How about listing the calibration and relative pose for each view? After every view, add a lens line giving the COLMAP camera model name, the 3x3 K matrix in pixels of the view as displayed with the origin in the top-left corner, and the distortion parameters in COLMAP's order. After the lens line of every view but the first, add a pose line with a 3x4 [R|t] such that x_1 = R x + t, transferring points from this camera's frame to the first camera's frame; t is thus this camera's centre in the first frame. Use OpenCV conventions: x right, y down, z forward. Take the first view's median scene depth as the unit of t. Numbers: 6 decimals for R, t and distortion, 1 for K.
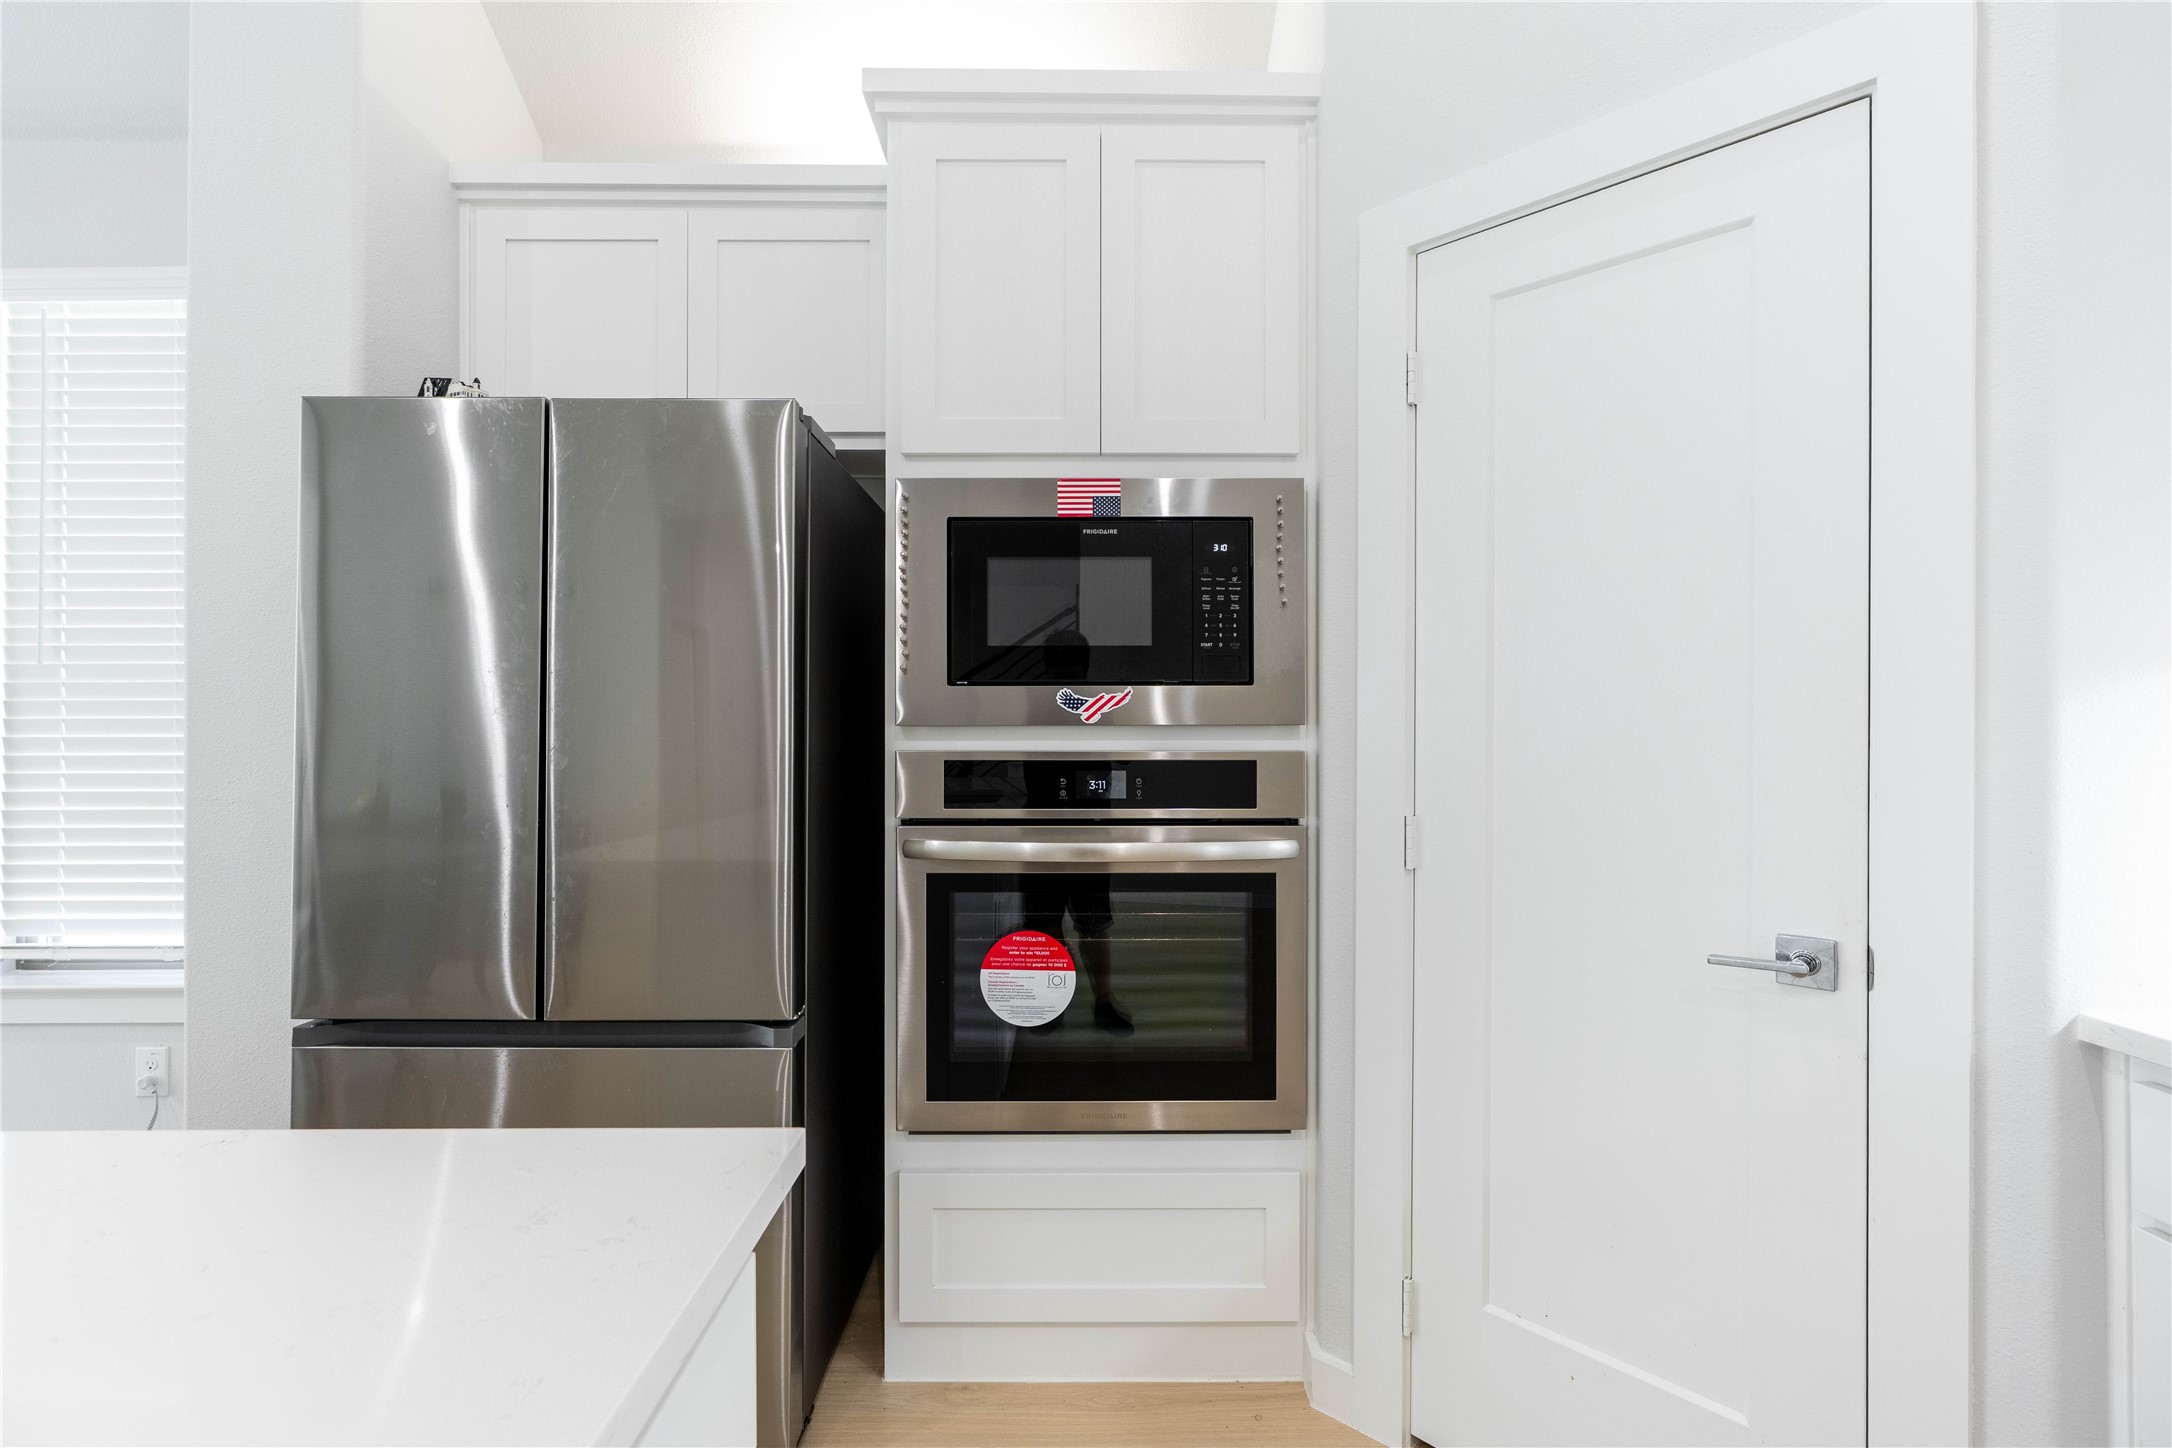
lens RADIAL K [[961.9, 0, 1089.2], [0, 961.9, 713.3], [0, 0, 1]] dist [-0.001529, 0.001469]
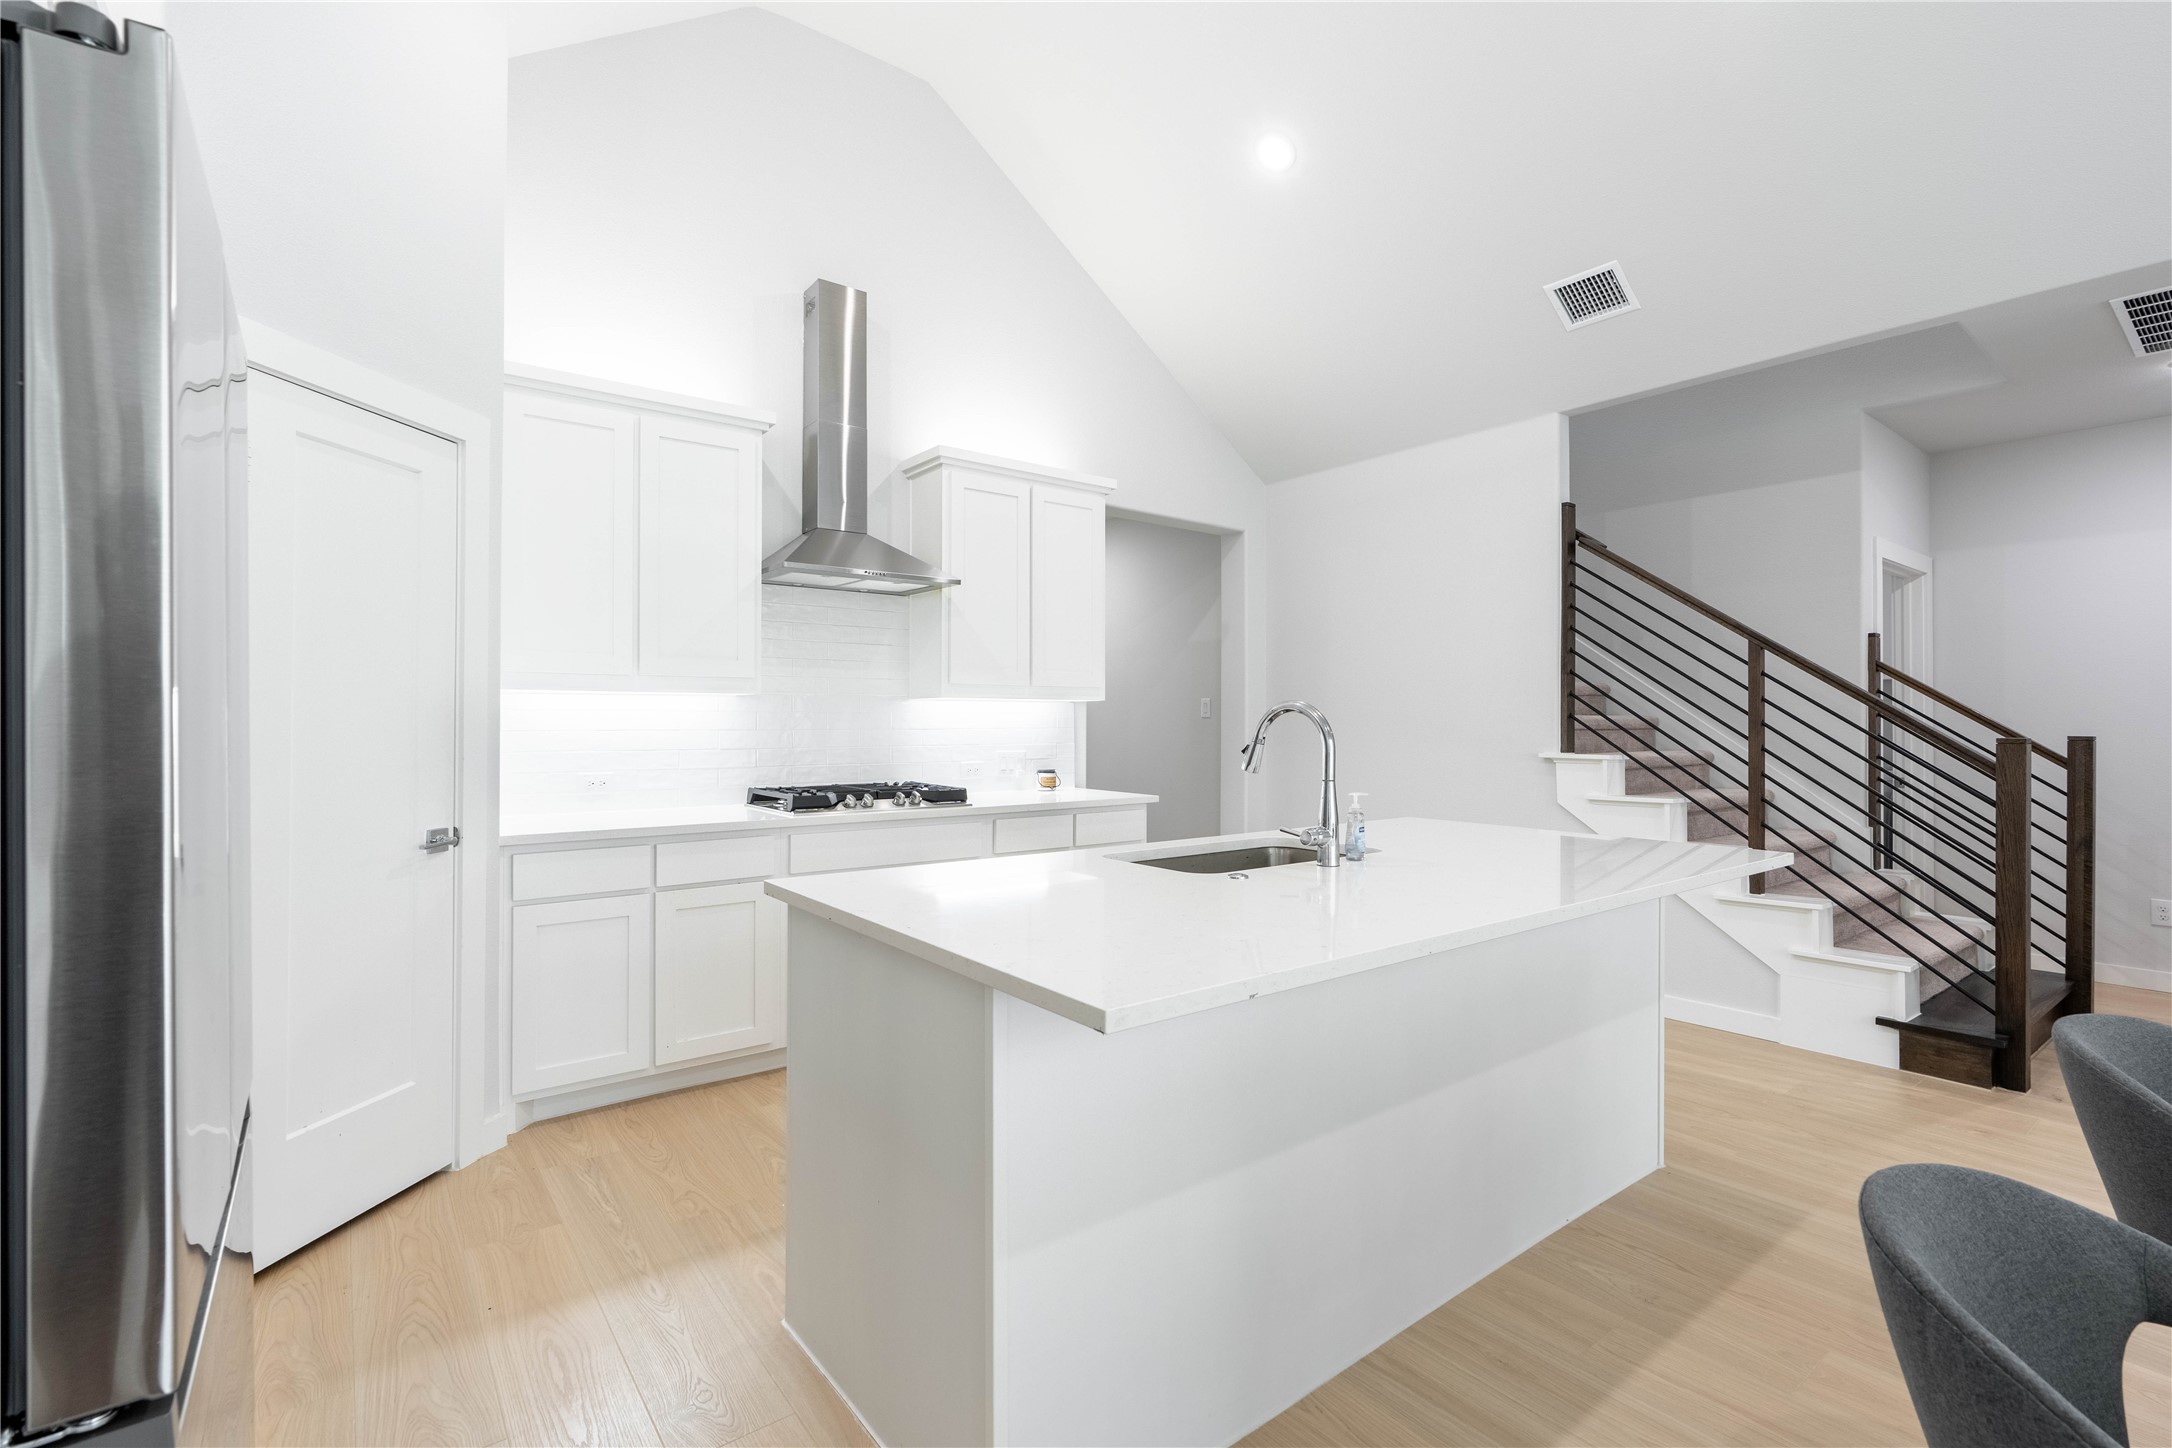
lens RADIAL K [[961.9, 0, 1089.2], [0, 961.9, 713.3], [0, 0, 1]] dist [-0.001529, 0.001469]
pose [[-0.604097, -0.002265, 0.796908, -1.279370], [-0.006096, 0.999980, -0.001779, -0.016736], [-0.796888, -0.005932, -0.604098, 0.814689]]
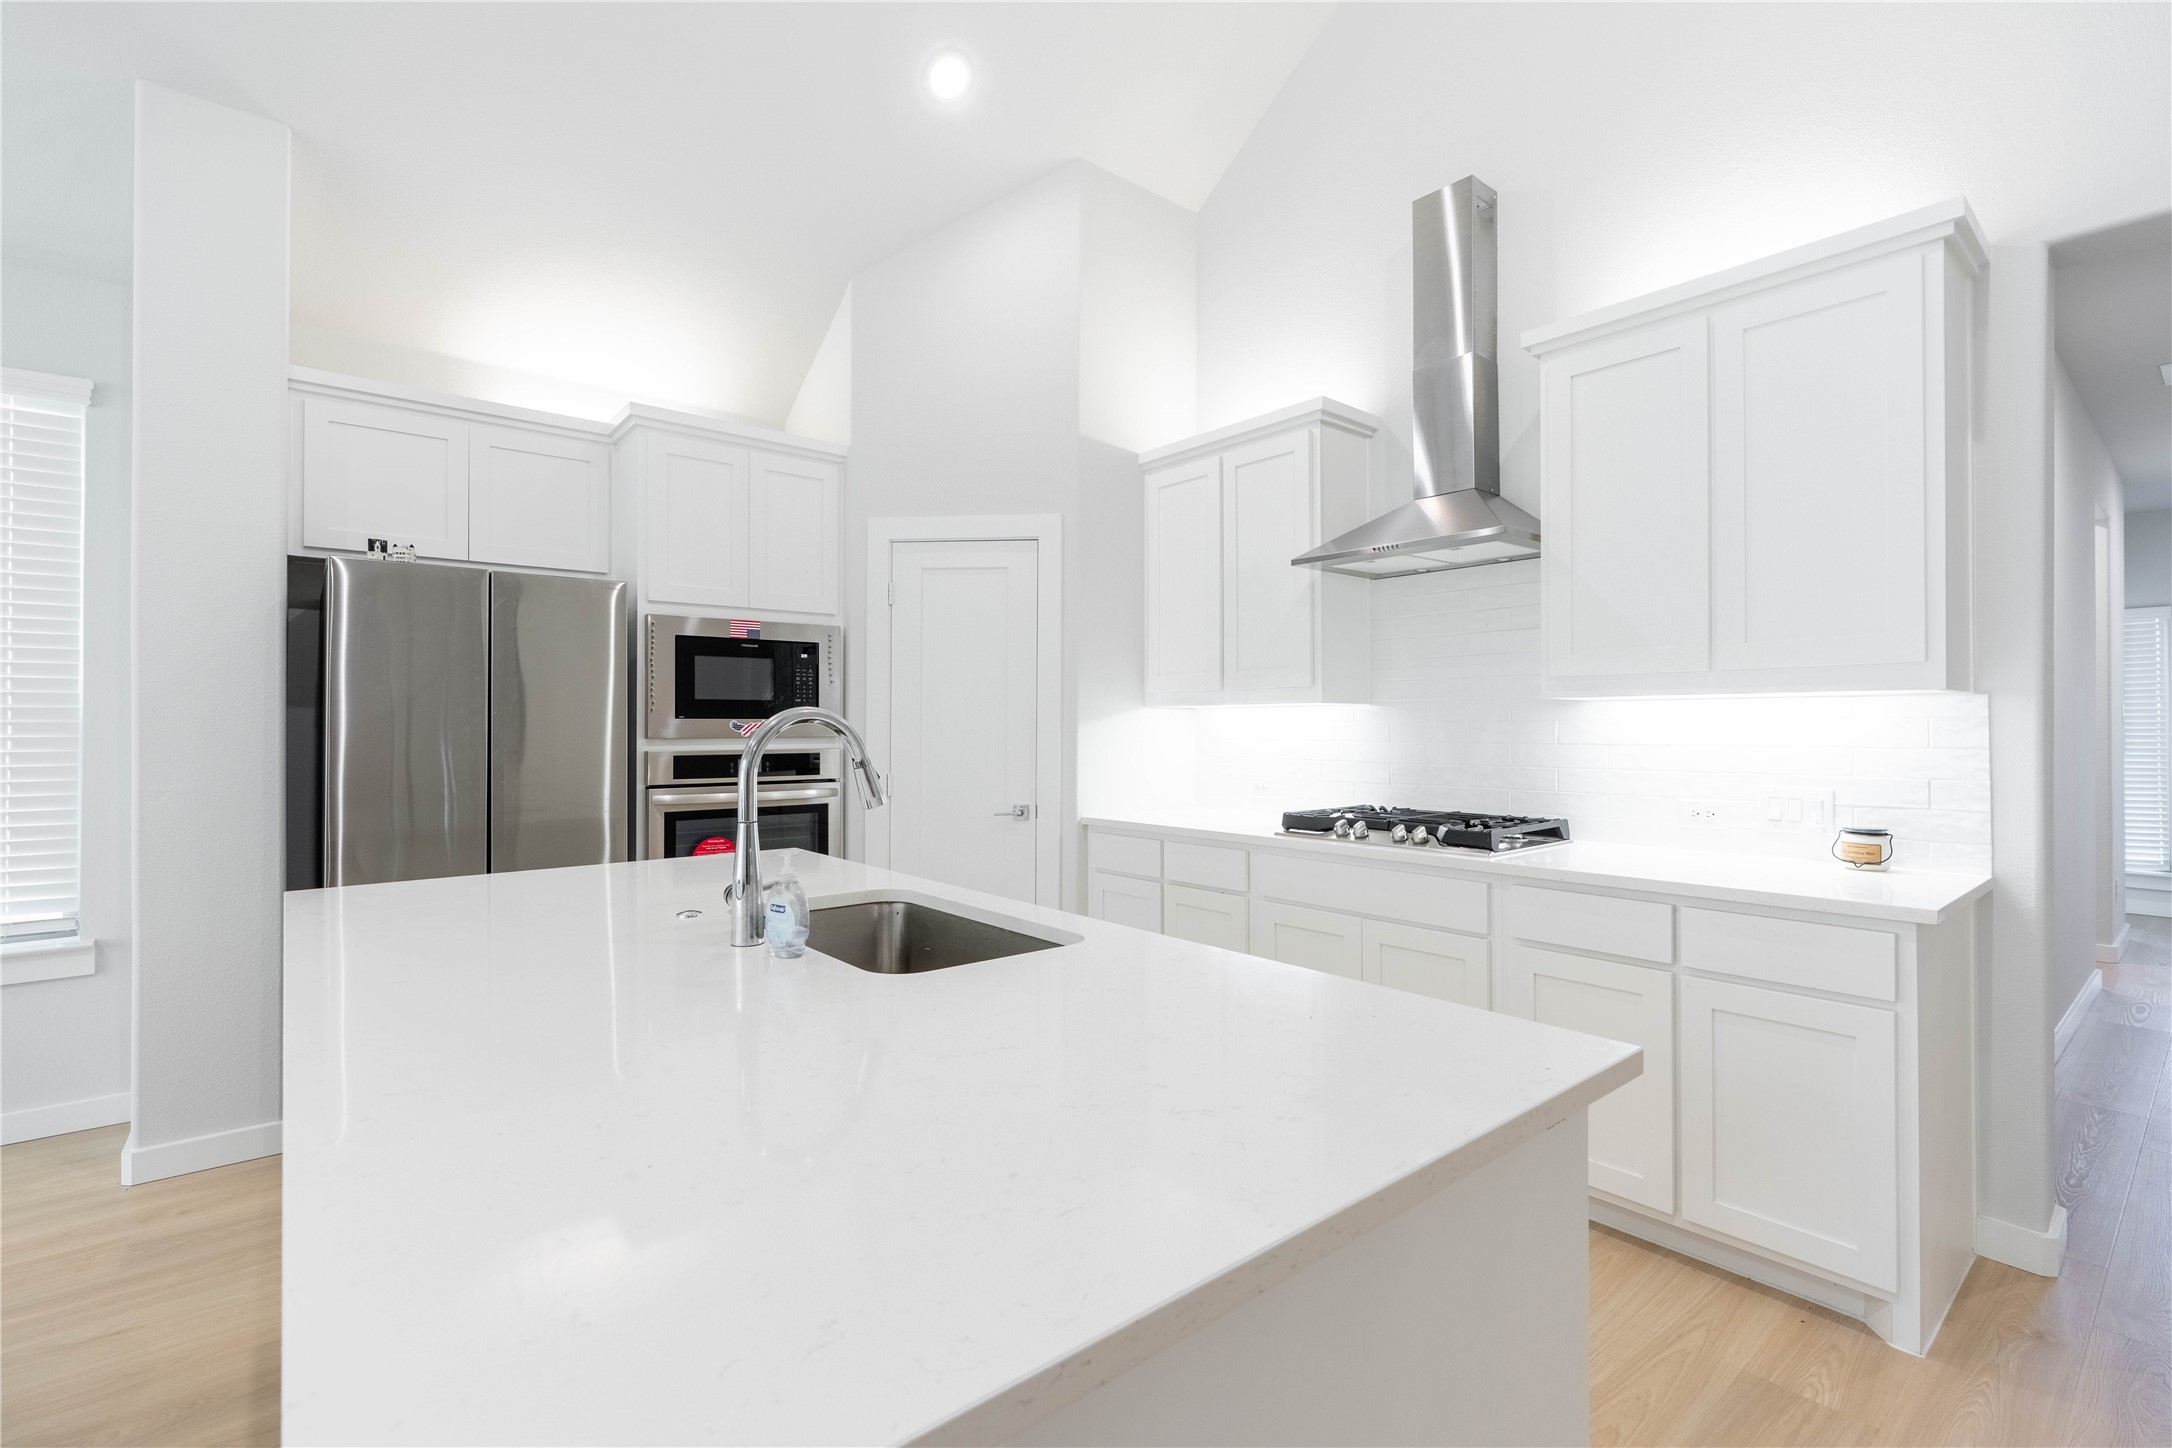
lens RADIAL K [[961.9, 0, 1089.2], [0, 961.9, 713.3], [0, 0, 1]] dist [-0.001529, 0.001469]
pose [[0.771427, 0.009859, 0.636241, -0.755007], [0.001101, 0.999858, -0.016828, -0.004930], [-0.636316, 0.013682, 0.771307, -1.095391]]
